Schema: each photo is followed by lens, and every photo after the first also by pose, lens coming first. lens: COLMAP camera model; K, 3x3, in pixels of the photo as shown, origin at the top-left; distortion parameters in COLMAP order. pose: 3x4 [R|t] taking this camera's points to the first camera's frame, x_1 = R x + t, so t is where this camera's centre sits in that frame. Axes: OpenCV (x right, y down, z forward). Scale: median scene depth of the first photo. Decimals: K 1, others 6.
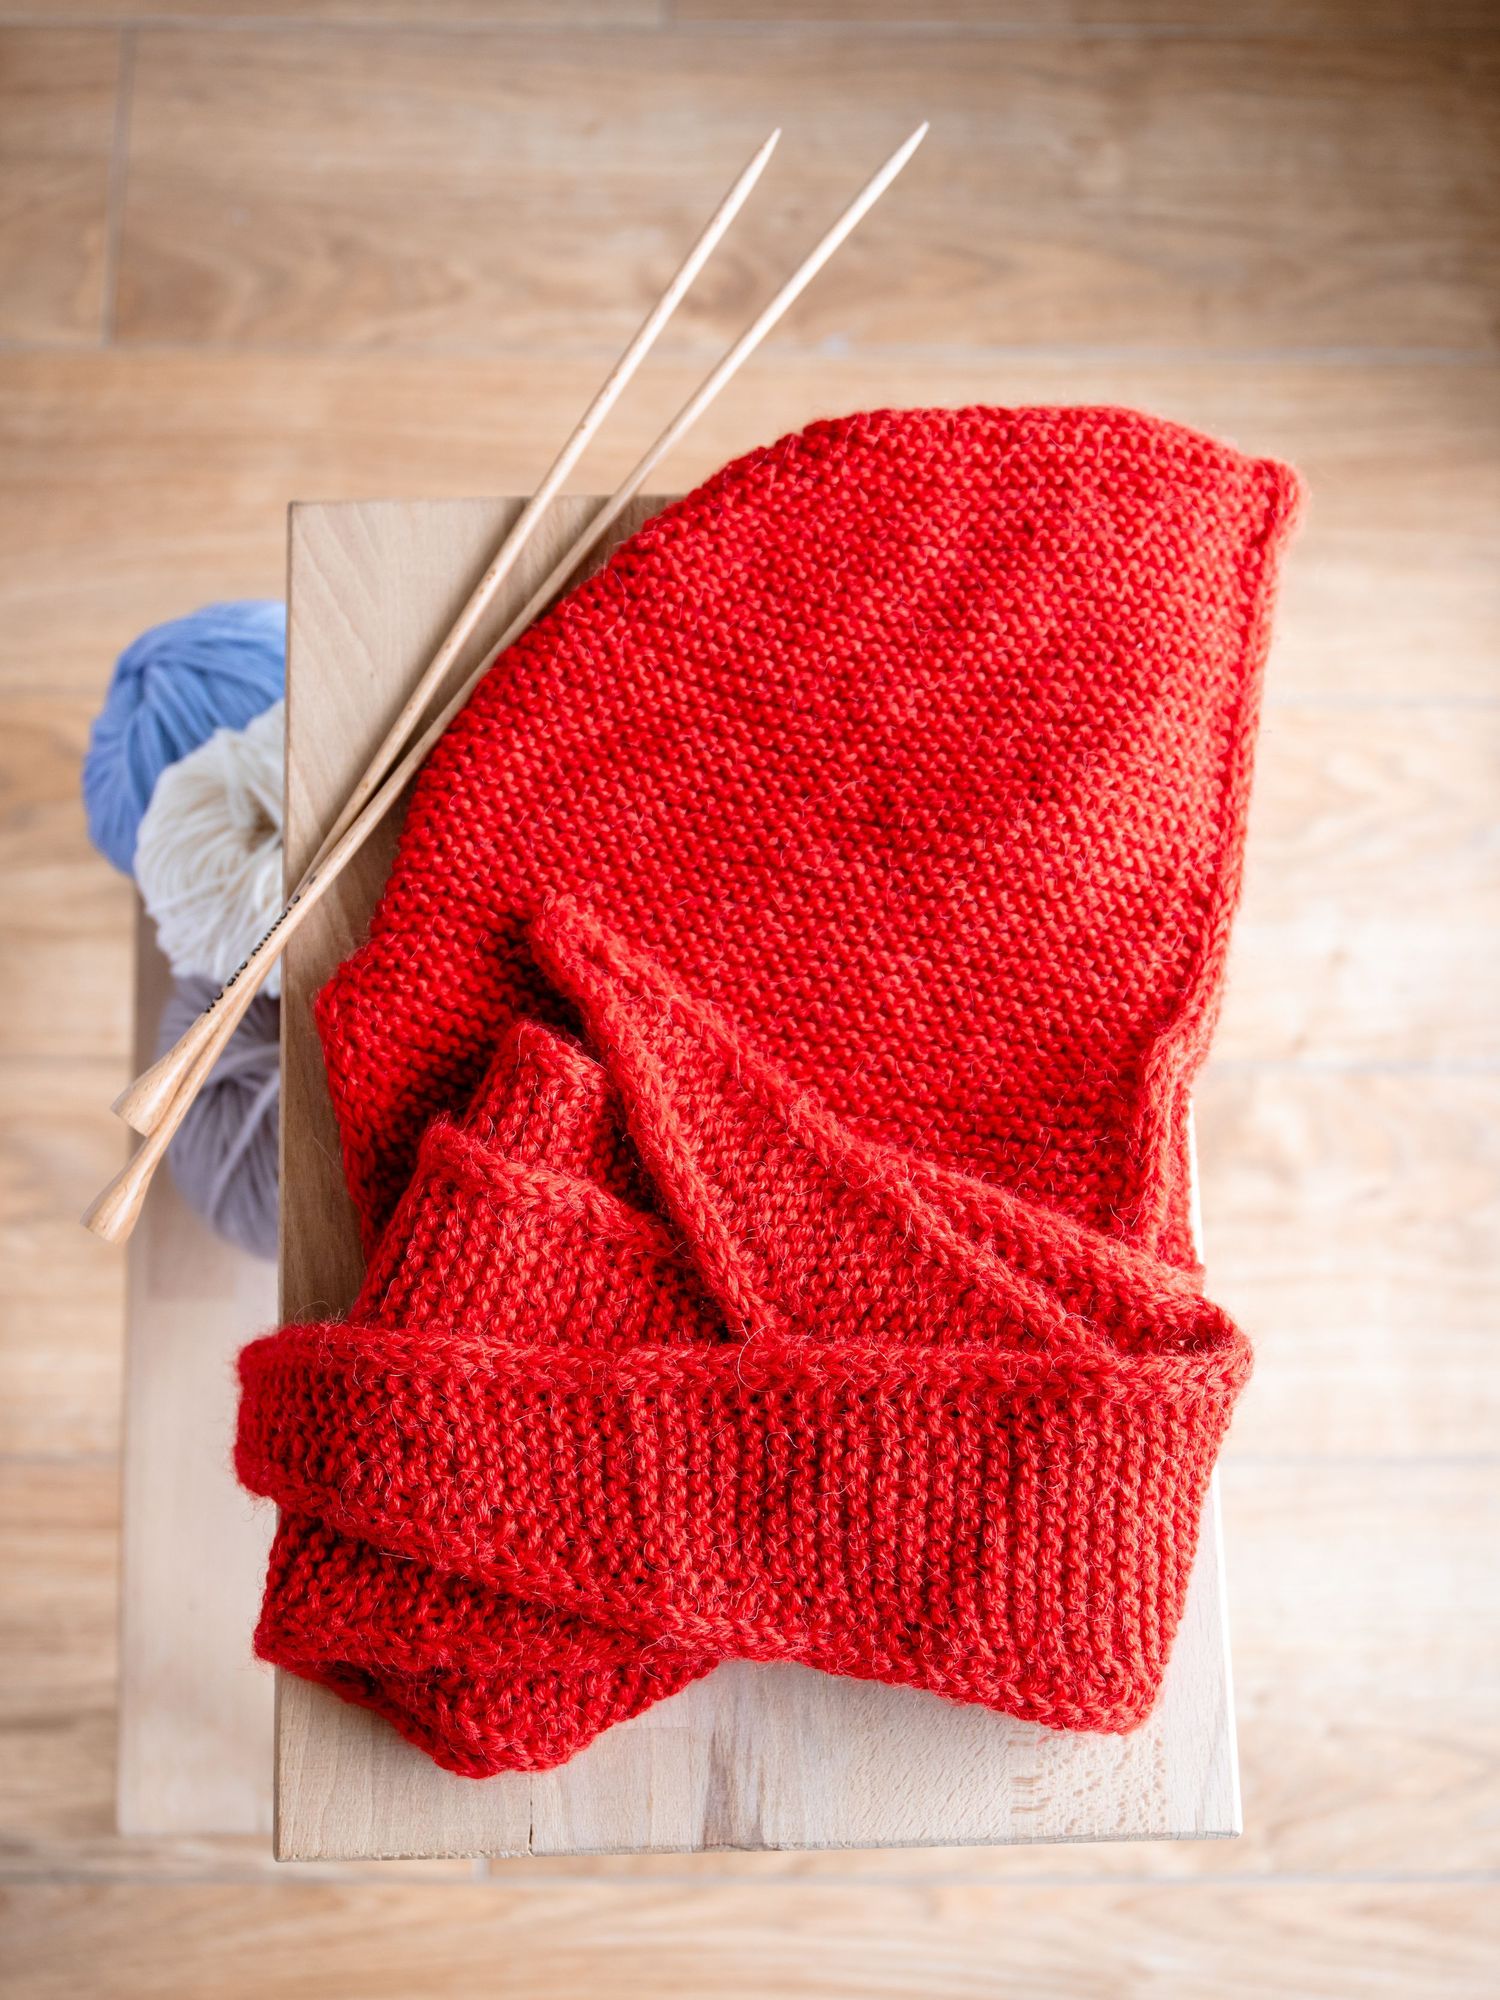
lens RADIAL K [[1978.3, 0, 768.1], [0, 1978.3, 1038.6], [0, 0, 1]] dist [-0.017883, 0.008496]
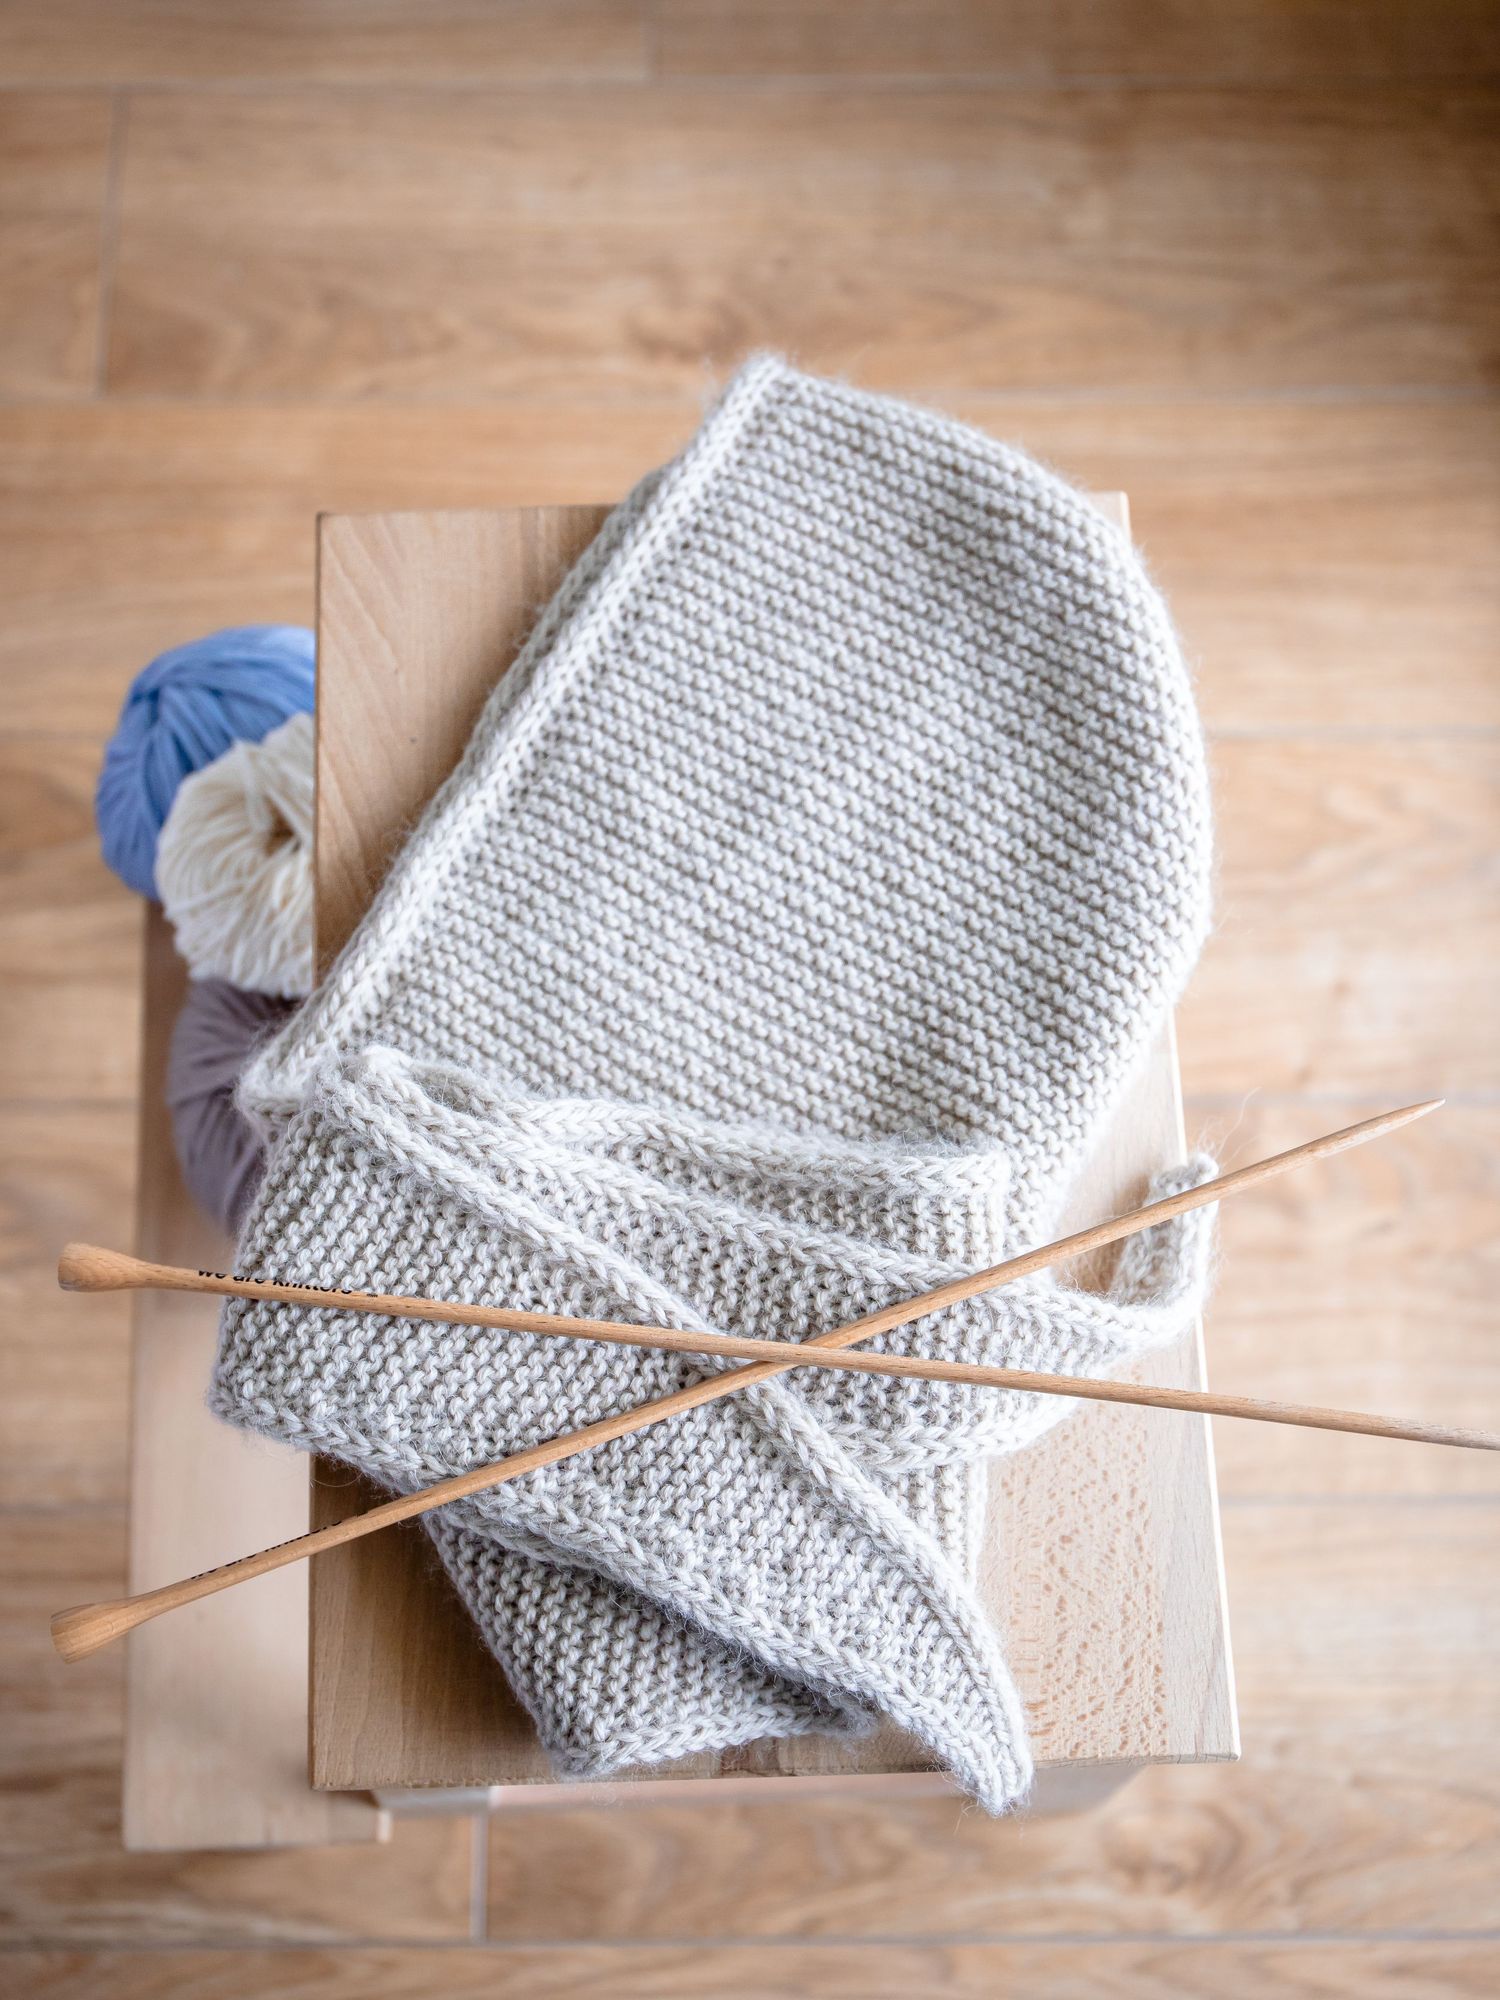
lens RADIAL K [[2107.9, 0, 750.0], [0, 2107.9, 1000.0], [0, 0, 1]] dist [-0.008383, -0.020863]
pose [[0.999936, -0.010903, -0.002976, -0.003978], [0.010687, 0.997835, -0.064895, 0.029753], [0.003677, 0.064859, 0.997888, -0.051733]]
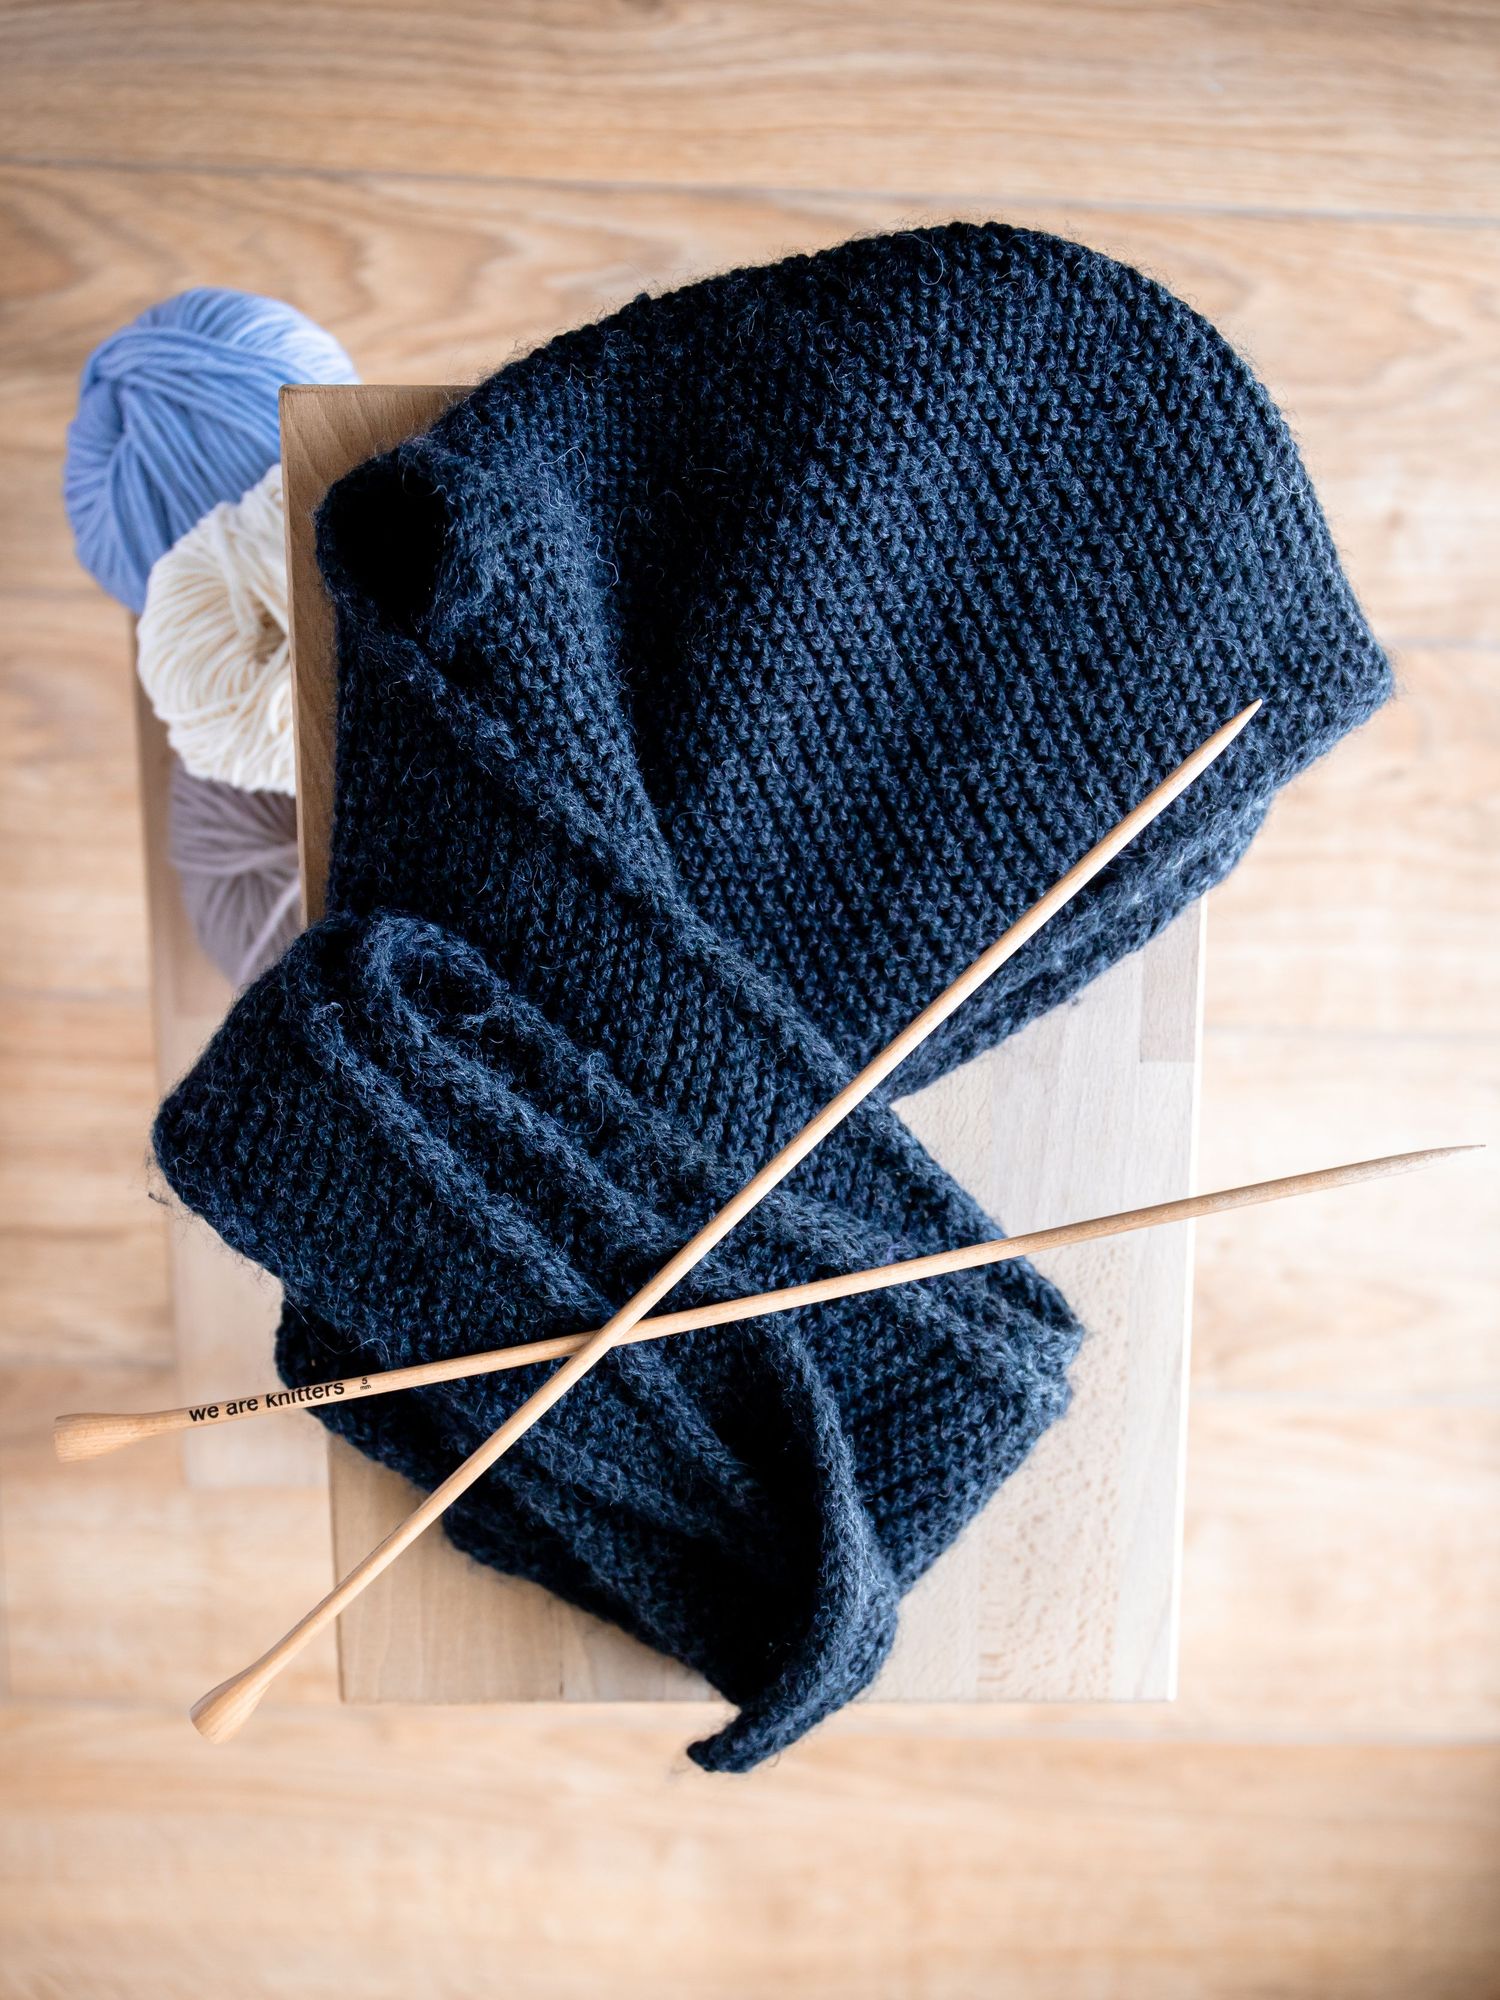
lens RADIAL K [[1998.7, 0, 820.4], [0, 1998.7, 1002.1], [0, 0, 1]] dist [-0.002104, 0.005177]
pose [[0.999063, 0.035426, 0.024855, -0.004849], [-0.041922, 0.934780, 0.352745, -0.154517], [-0.010738, -0.353456, 0.935389, 0.016568]]
